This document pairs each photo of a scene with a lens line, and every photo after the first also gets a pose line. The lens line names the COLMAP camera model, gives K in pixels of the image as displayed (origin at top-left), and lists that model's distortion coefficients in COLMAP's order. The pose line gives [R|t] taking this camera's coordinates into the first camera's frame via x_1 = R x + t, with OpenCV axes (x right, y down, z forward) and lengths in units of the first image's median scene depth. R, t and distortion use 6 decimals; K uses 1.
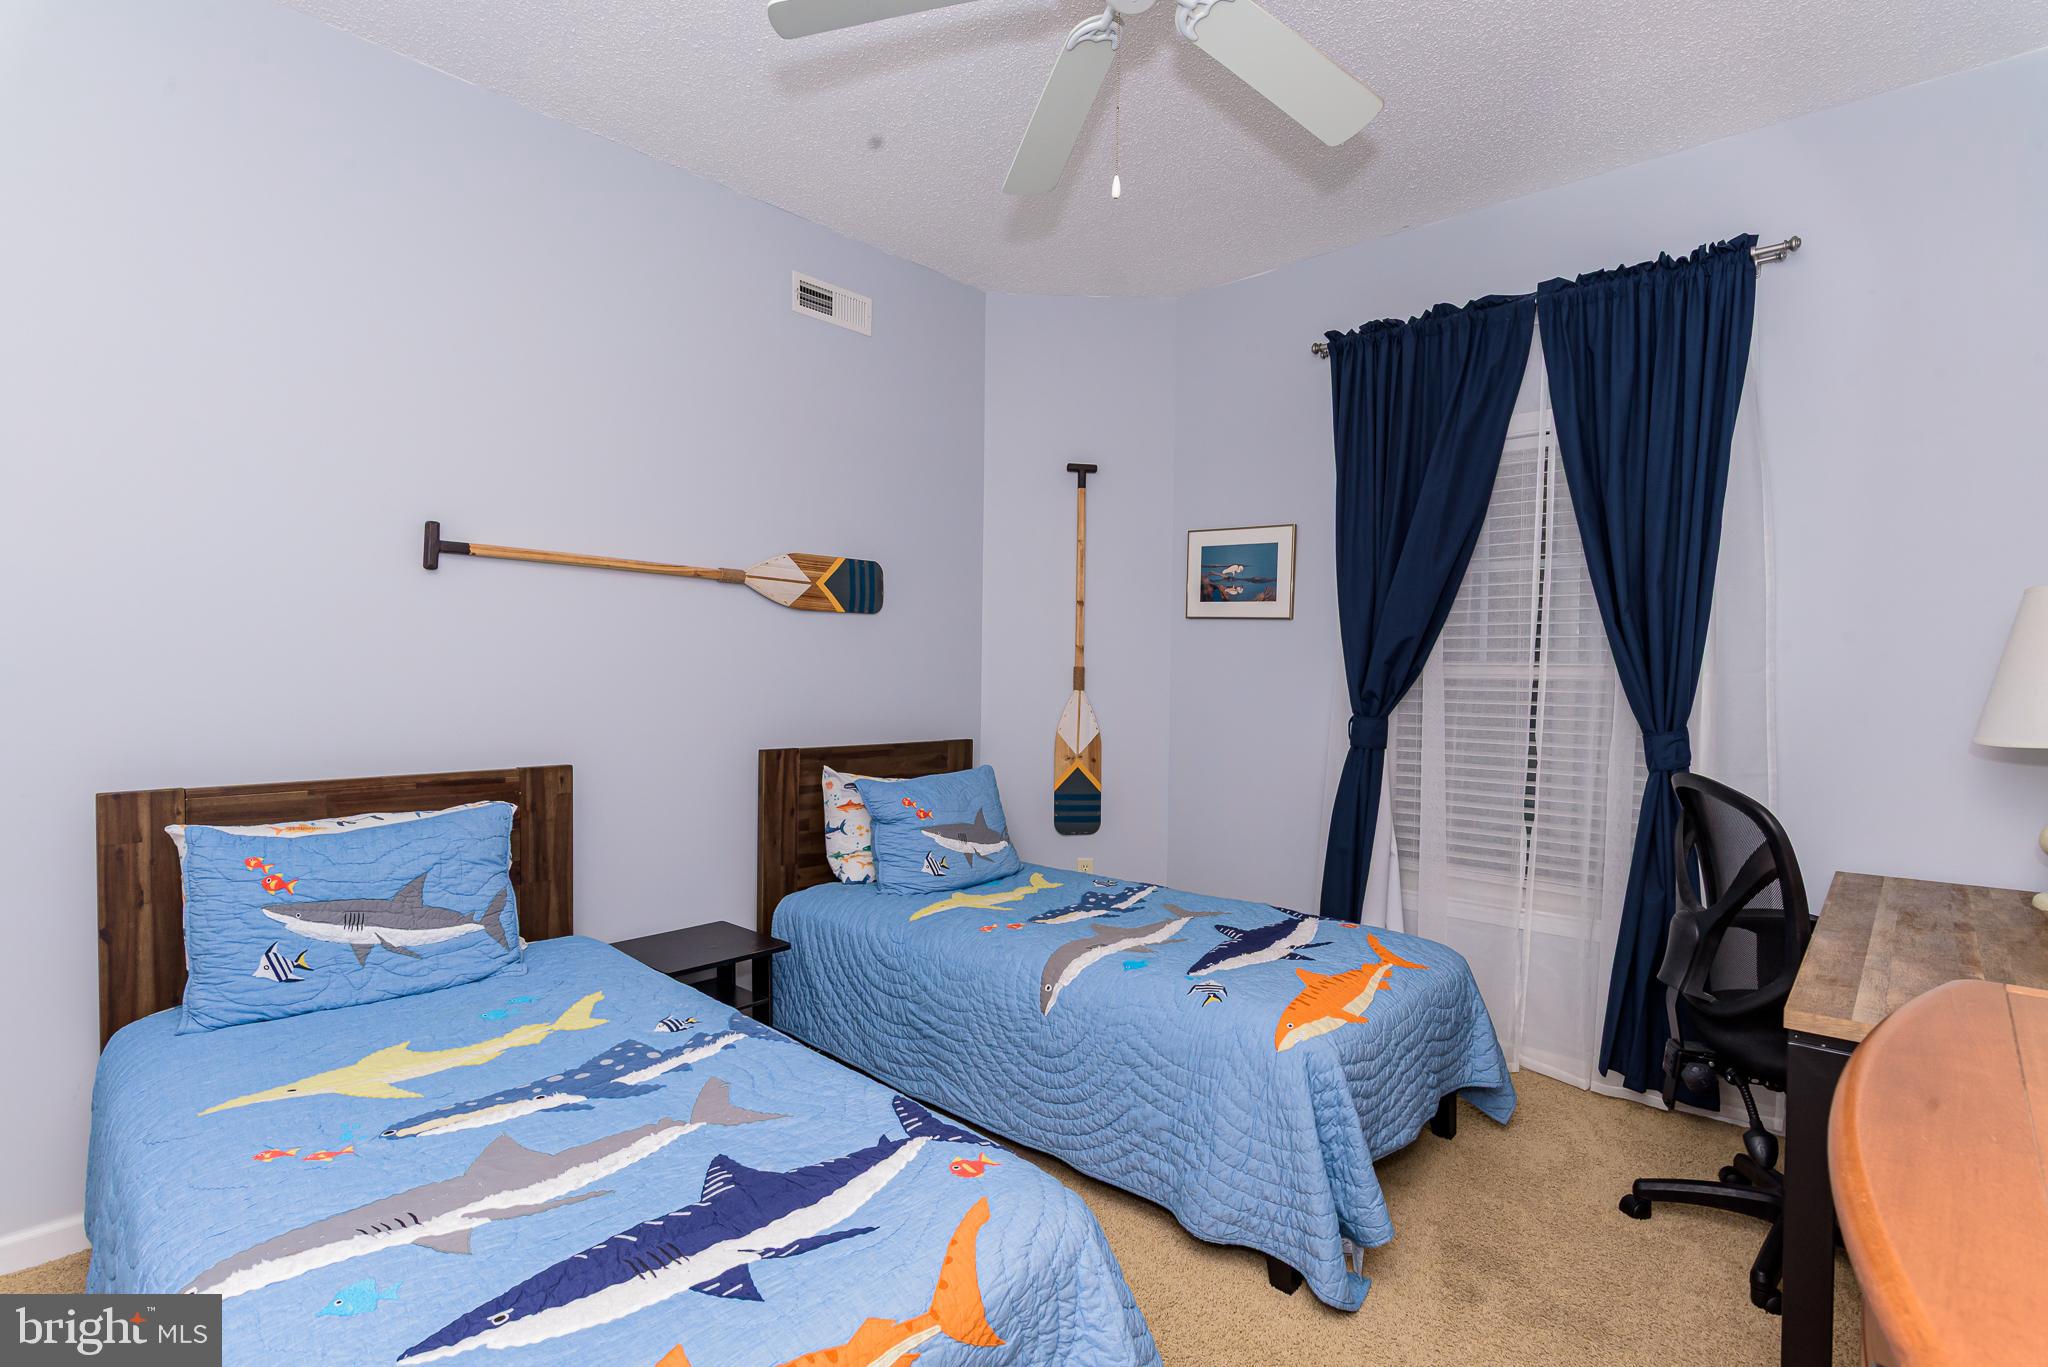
lens RADIAL K [[1015.1, 0, 1023.4], [0, 1015.1, 698.2], [0, 0, 1]] dist [0.002581, 0.000271]
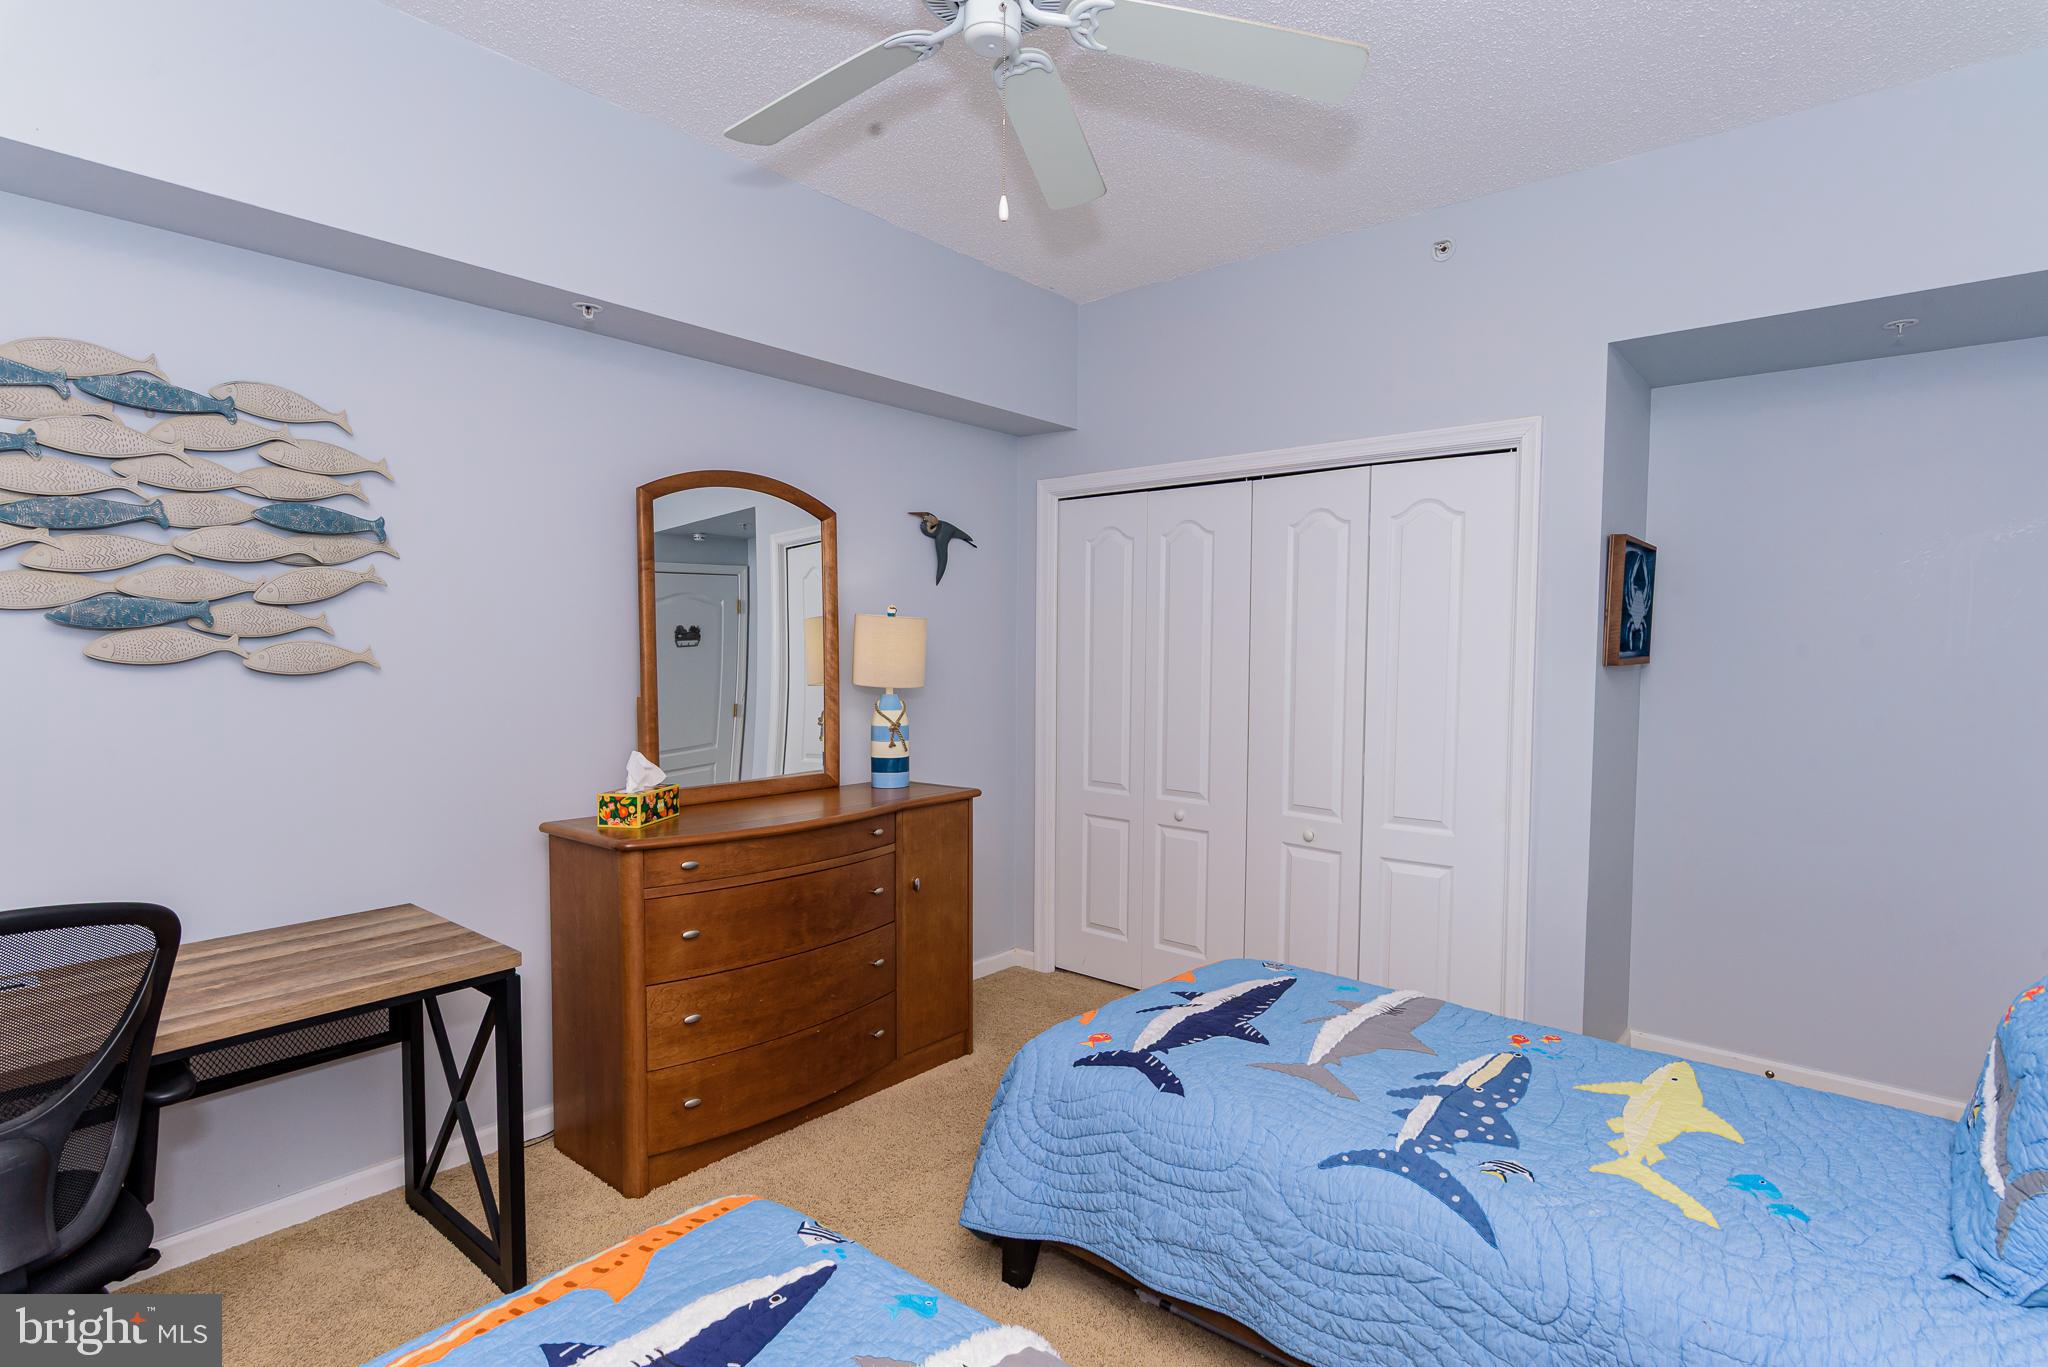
lens RADIAL K [[1015.1, 0, 1023.4], [0, 1015.1, 698.2], [0, 0, 1]] dist [0.002581, 0.000271]
pose [[-0.999103, -0.019806, -0.037417, 0.112548], [-0.022525, 0.997026, 0.073698, -0.141698], [0.035846, 0.074475, -0.996578, 2.145392]]
